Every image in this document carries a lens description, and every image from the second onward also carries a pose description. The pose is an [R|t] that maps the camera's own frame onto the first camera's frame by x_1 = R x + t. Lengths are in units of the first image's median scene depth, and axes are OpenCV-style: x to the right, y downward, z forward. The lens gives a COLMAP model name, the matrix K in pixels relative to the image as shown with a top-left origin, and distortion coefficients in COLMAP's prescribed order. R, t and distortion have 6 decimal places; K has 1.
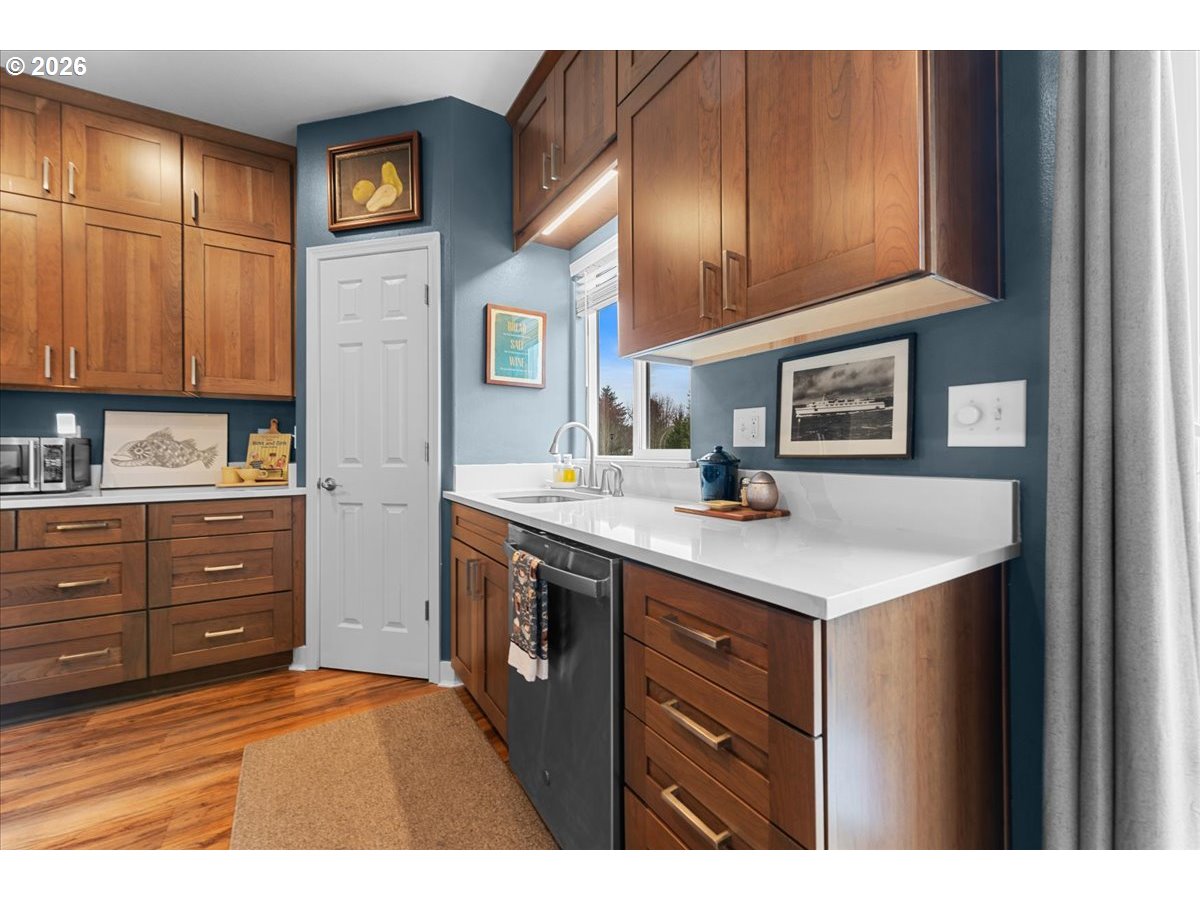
lens RADIAL K [[483.5, 0, 608.3], [0, 483.5, 451.2], [0, 0, 1]] dist [0.002016, 0.000651]
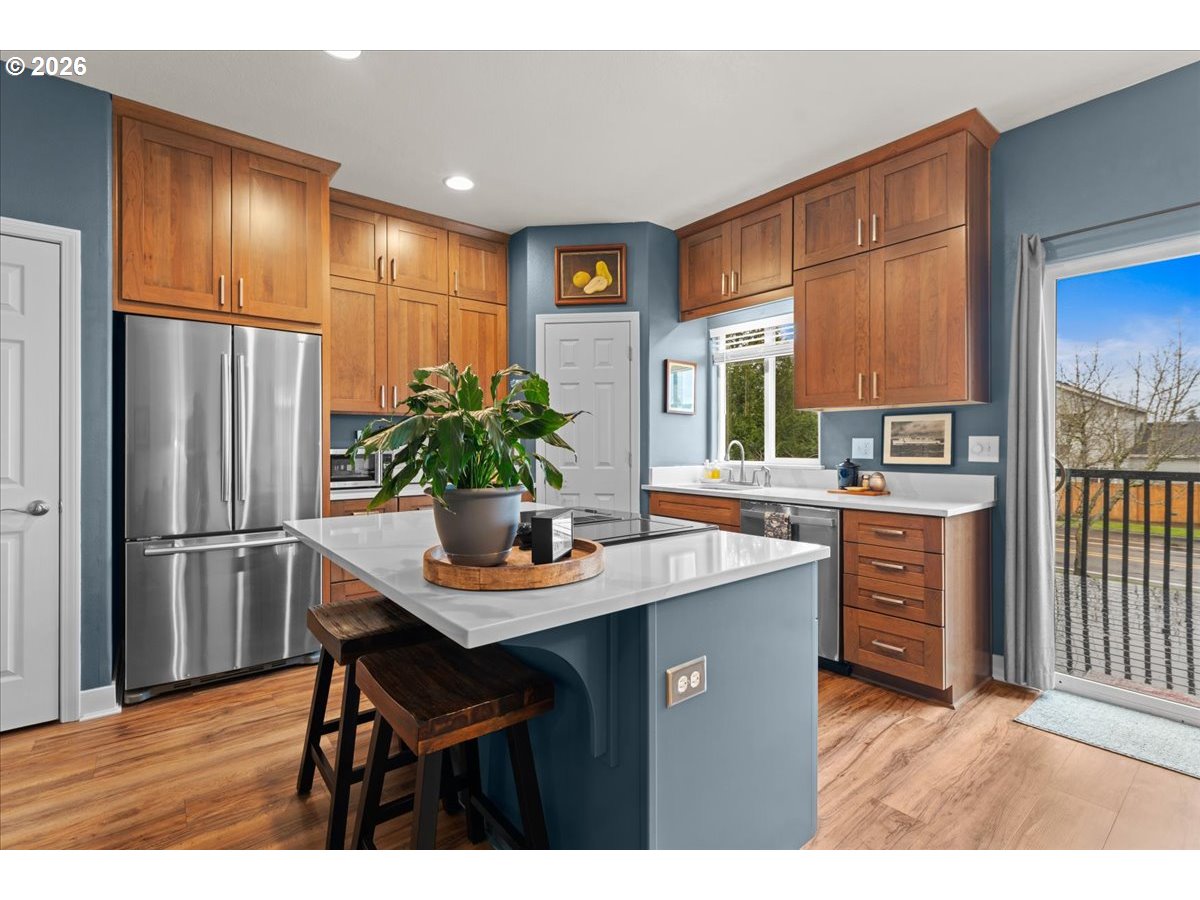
lens RADIAL K [[567.1, 0, 608.7], [0, 567.1, 447.2], [0, 0, 1]] dist [0.004956, -0.002252]
pose [[0.991801, 0.003828, 0.127737, -0.719545], [-0.004051, 0.999991, 0.001484, -0.039456], [-0.127730, -0.001989, 0.991807, -0.787238]]
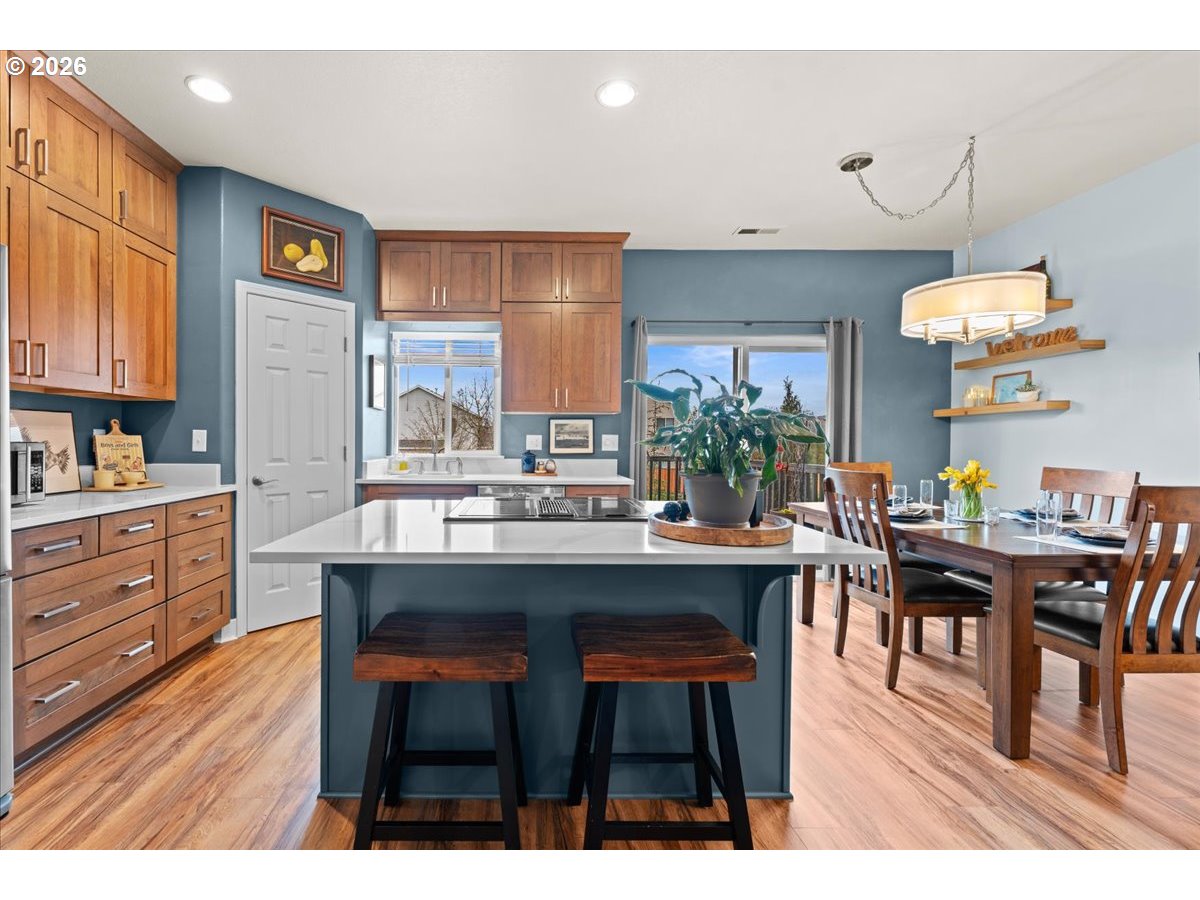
lens RADIAL K [[512.9, 0, 531.1], [0, 512.9, 451.8], [0, 0, 1]] dist [0.003657, -0.001238]
pose [[0.517051, -0.010514, 0.855890, -1.529239], [-0.004811, 0.999873, 0.015189, -0.030214], [-0.855941, -0.011972, 0.516934, -0.296022]]
